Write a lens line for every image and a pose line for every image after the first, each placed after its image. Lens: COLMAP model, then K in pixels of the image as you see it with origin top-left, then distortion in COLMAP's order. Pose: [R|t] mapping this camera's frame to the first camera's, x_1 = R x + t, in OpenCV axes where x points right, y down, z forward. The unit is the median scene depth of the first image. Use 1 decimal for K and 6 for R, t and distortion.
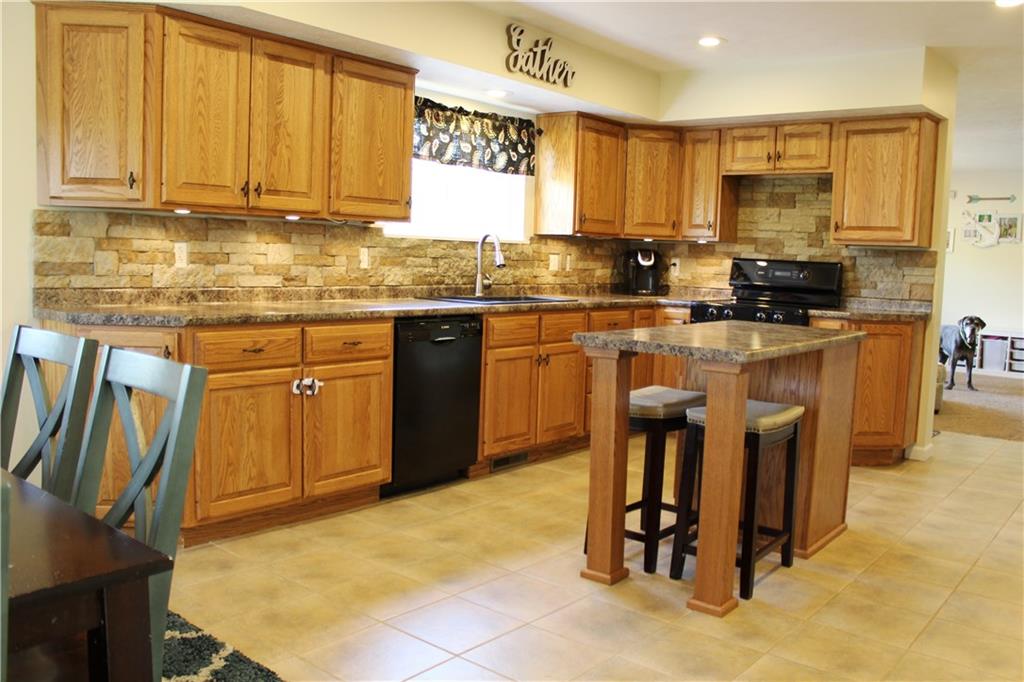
lens RADIAL K [[861.2, 0, 514.1], [0, 861.2, 344.9], [0, 0, 1]] dist [-0.151863, 0.126993]
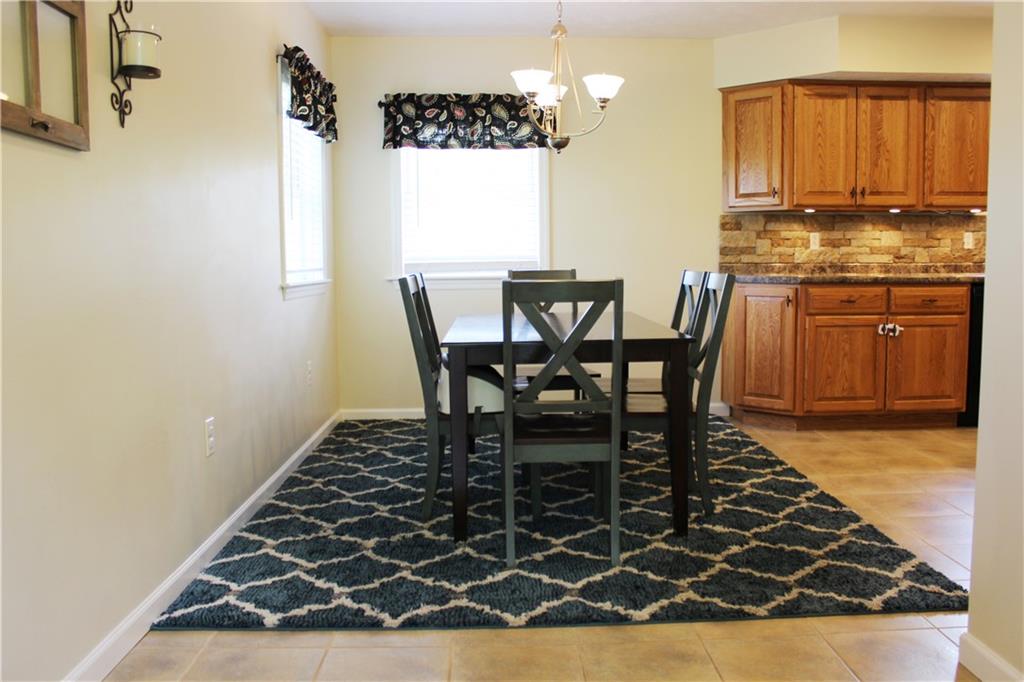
lens RADIAL K [[861.2, 0, 510.0], [0, 861.2, 342.2], [0, 0, 1]] dist [-0.151863, 0.126993]
pose [[0.653295, 0.030095, -0.756505, 0.386315], [-0.043692, 0.999043, 0.002012, 0.092225], [0.755841, 0.031739, 0.653985, -0.366876]]
